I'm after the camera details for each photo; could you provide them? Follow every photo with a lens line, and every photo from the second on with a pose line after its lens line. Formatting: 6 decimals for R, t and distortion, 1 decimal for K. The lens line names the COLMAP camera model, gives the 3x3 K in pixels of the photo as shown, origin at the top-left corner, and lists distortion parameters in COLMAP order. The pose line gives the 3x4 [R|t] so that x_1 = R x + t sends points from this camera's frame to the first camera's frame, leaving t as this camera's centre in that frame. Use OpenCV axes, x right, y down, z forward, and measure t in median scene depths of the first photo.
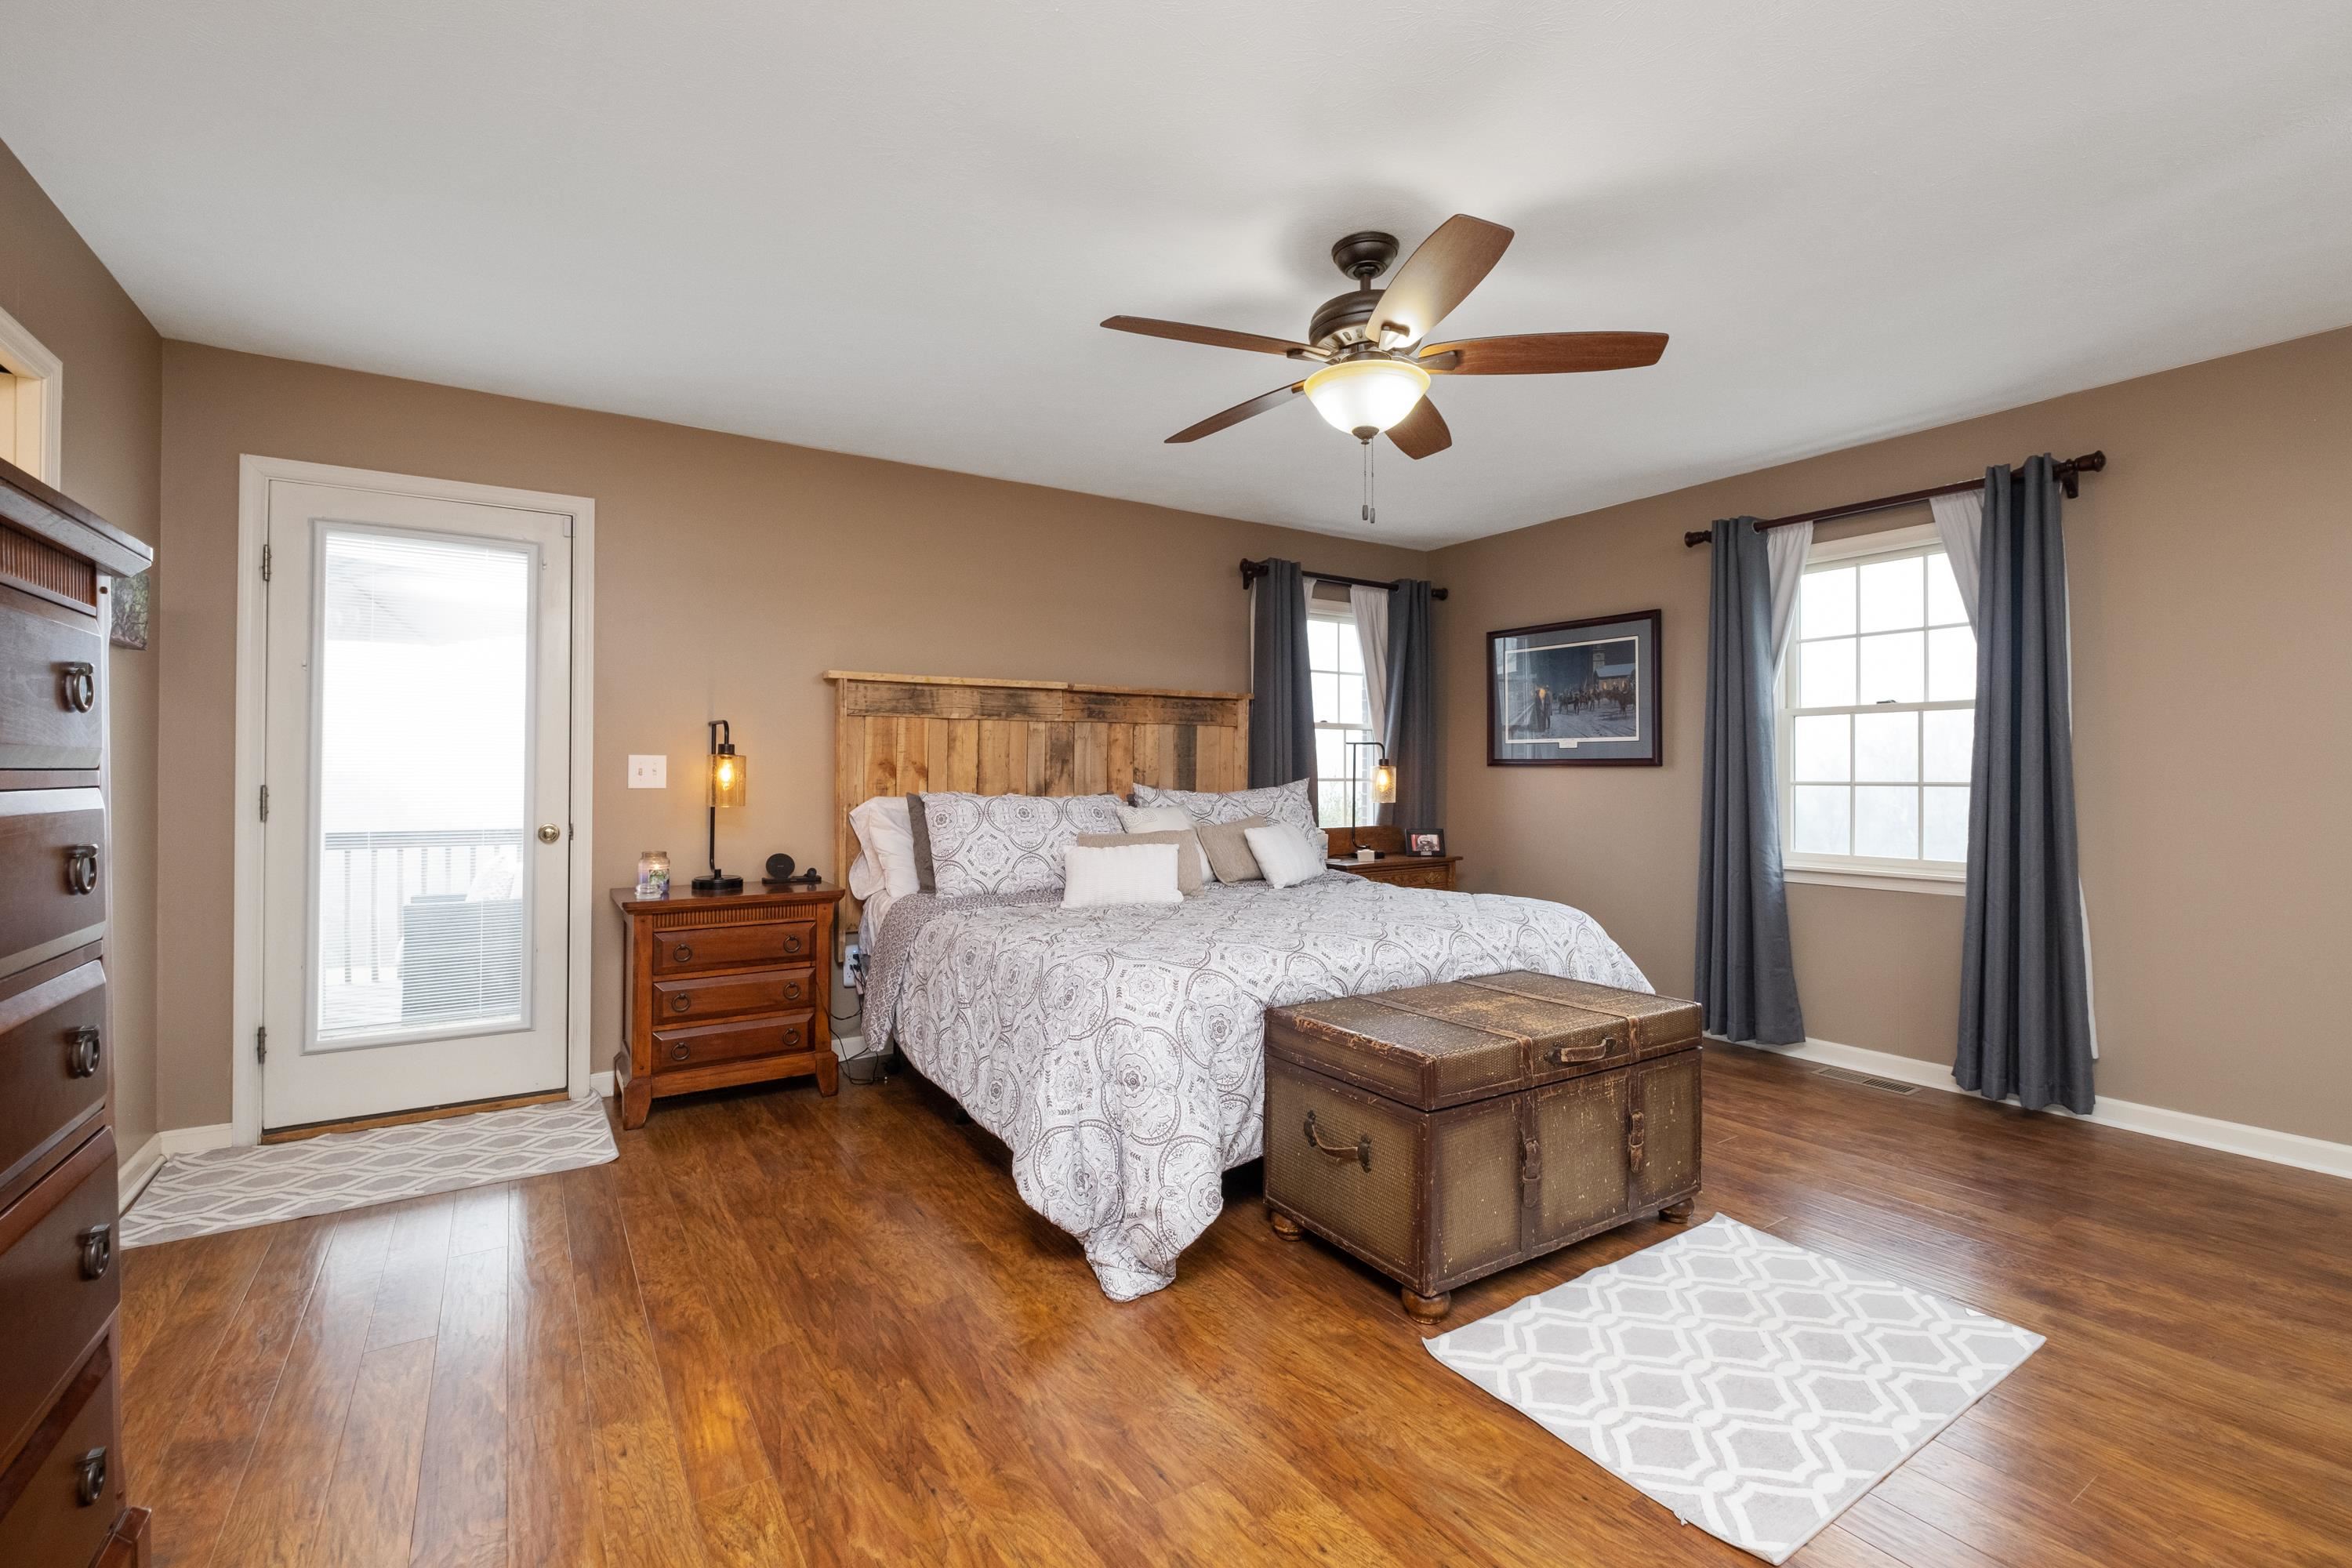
lens RADIAL K [[1011.7, 0, 1175.2], [0, 1011.7, 773.6], [0, 0, 1]] dist [-0.007154, -0.001657]
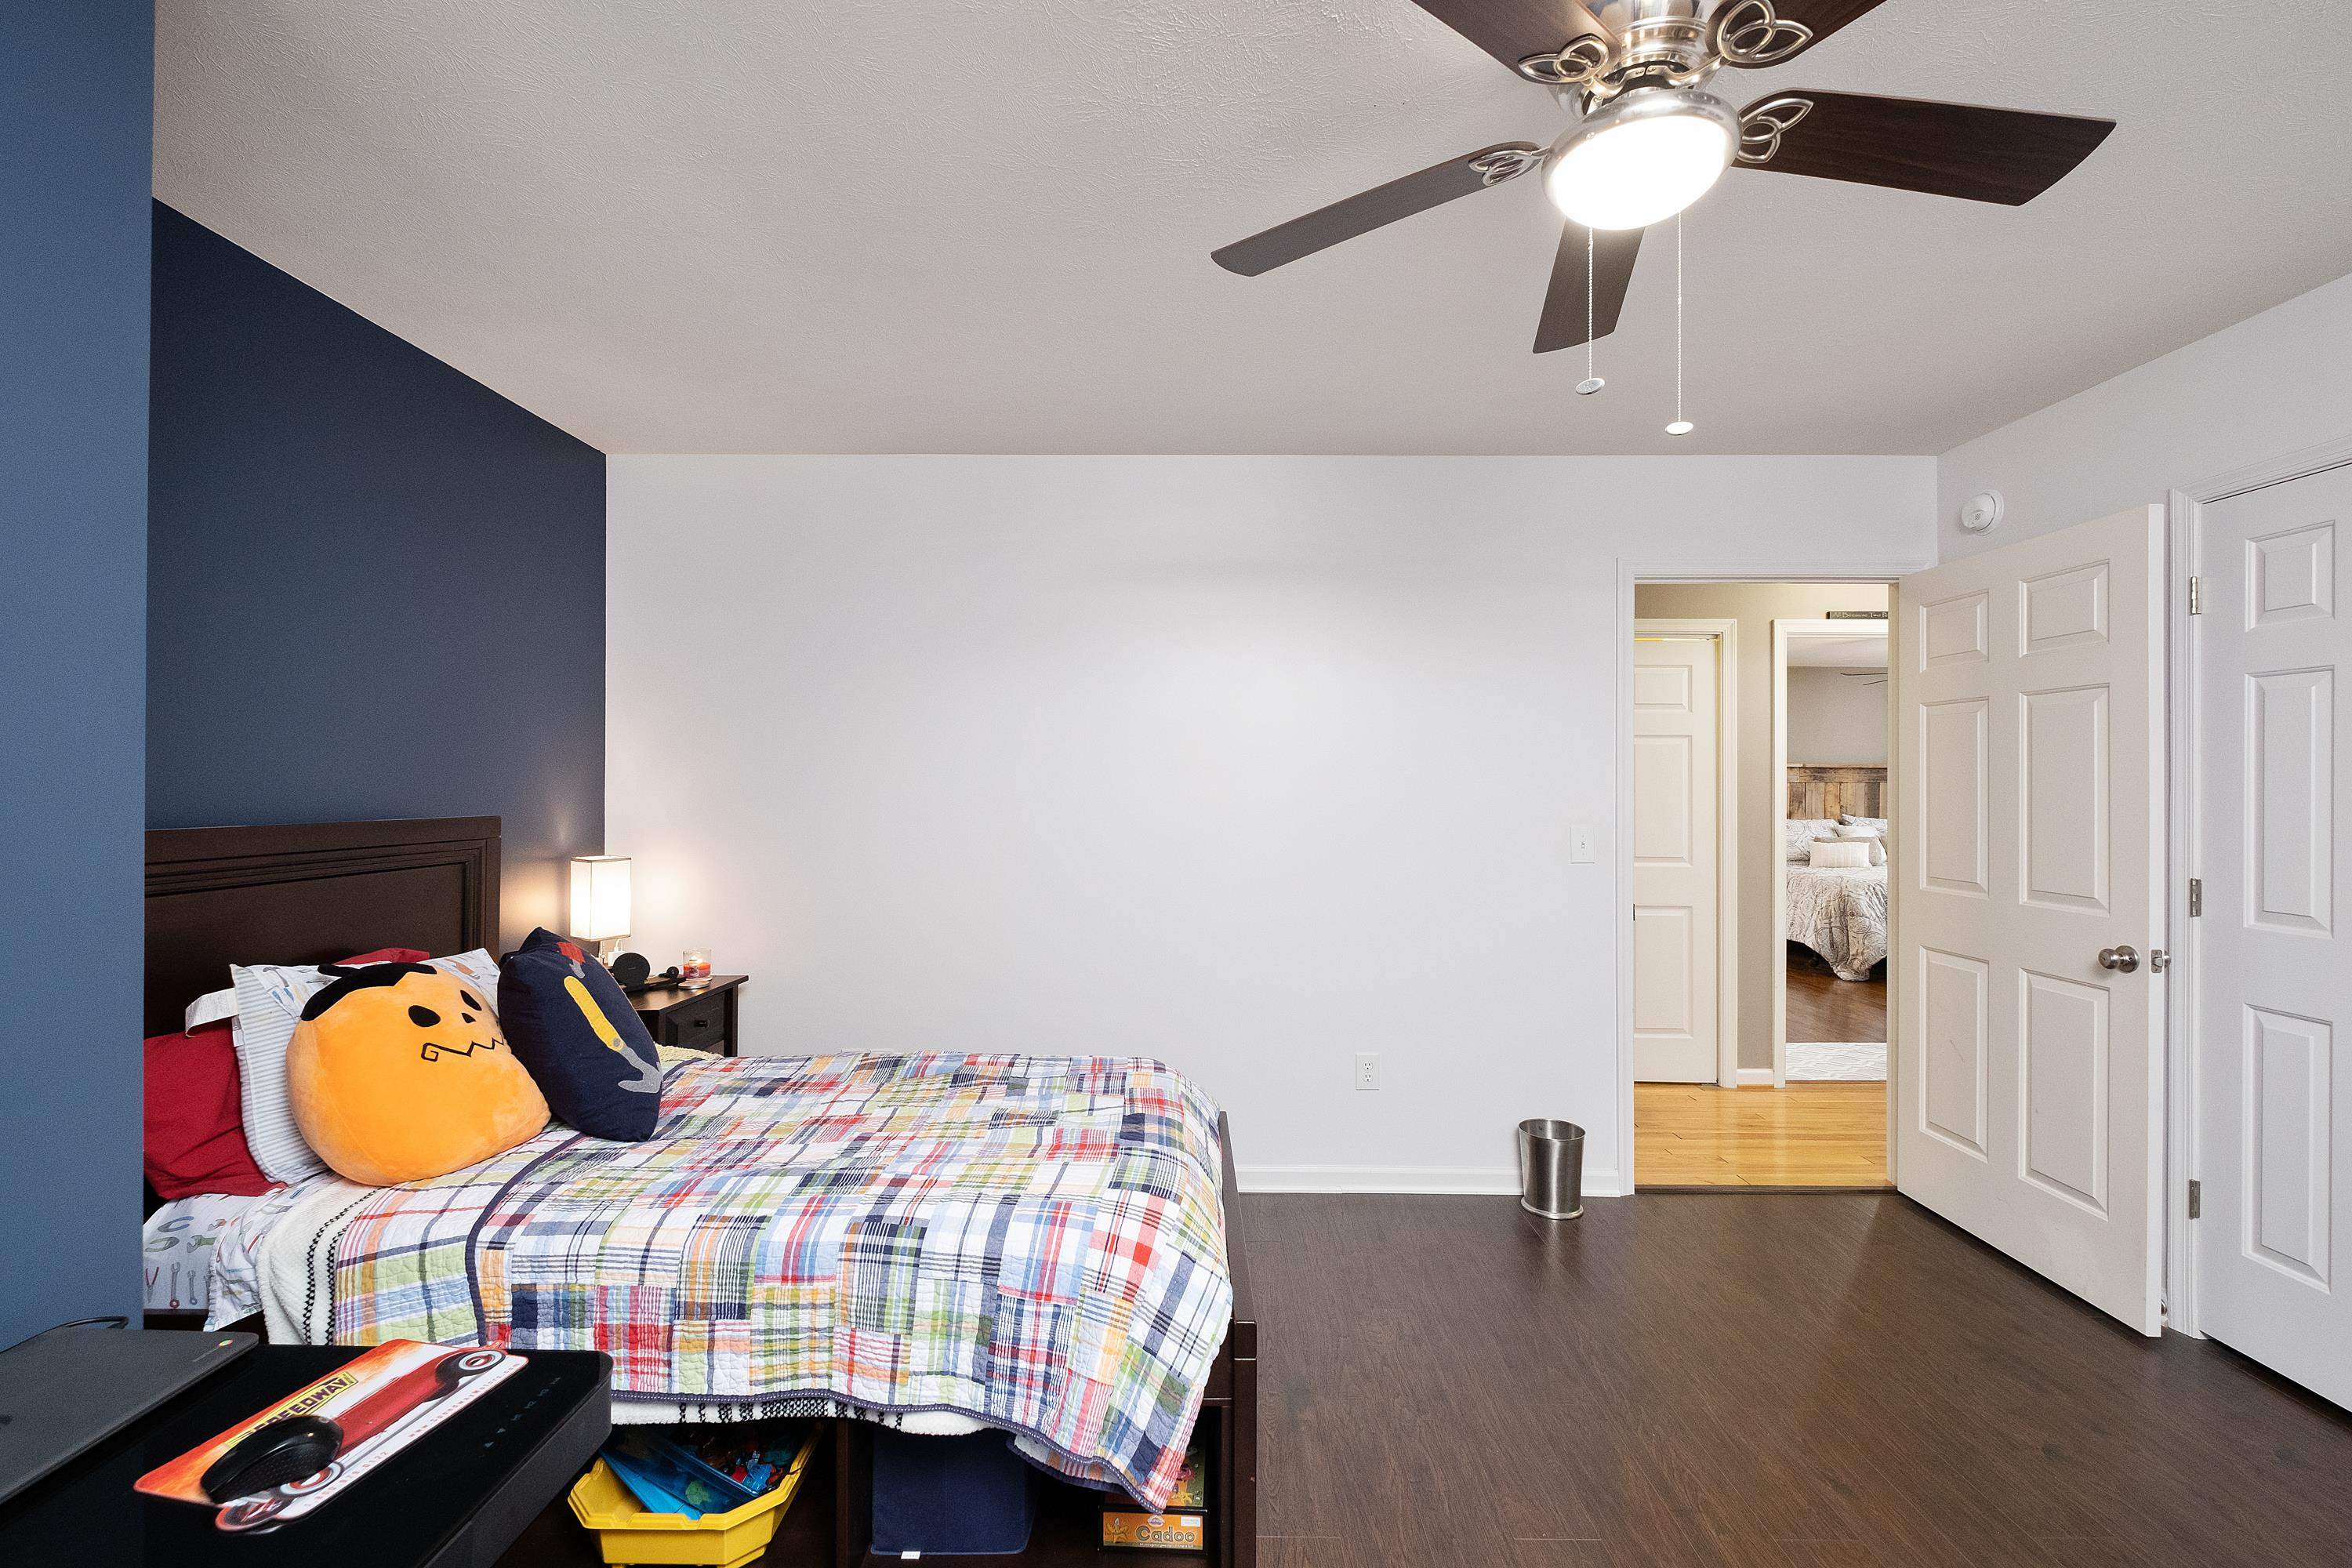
lens RADIAL K [[1011.7, 0, 1175.4], [0, 1011.7, 787.3], [0, 0, 1]] dist [-0.007154, -0.001657]
pose [[0.829177, -0.001357, -0.558984, -0.019039], [-0.002776, 0.999975, -0.006546, -0.026529], [0.558979, 0.006980, 0.829152, -1.443098]]
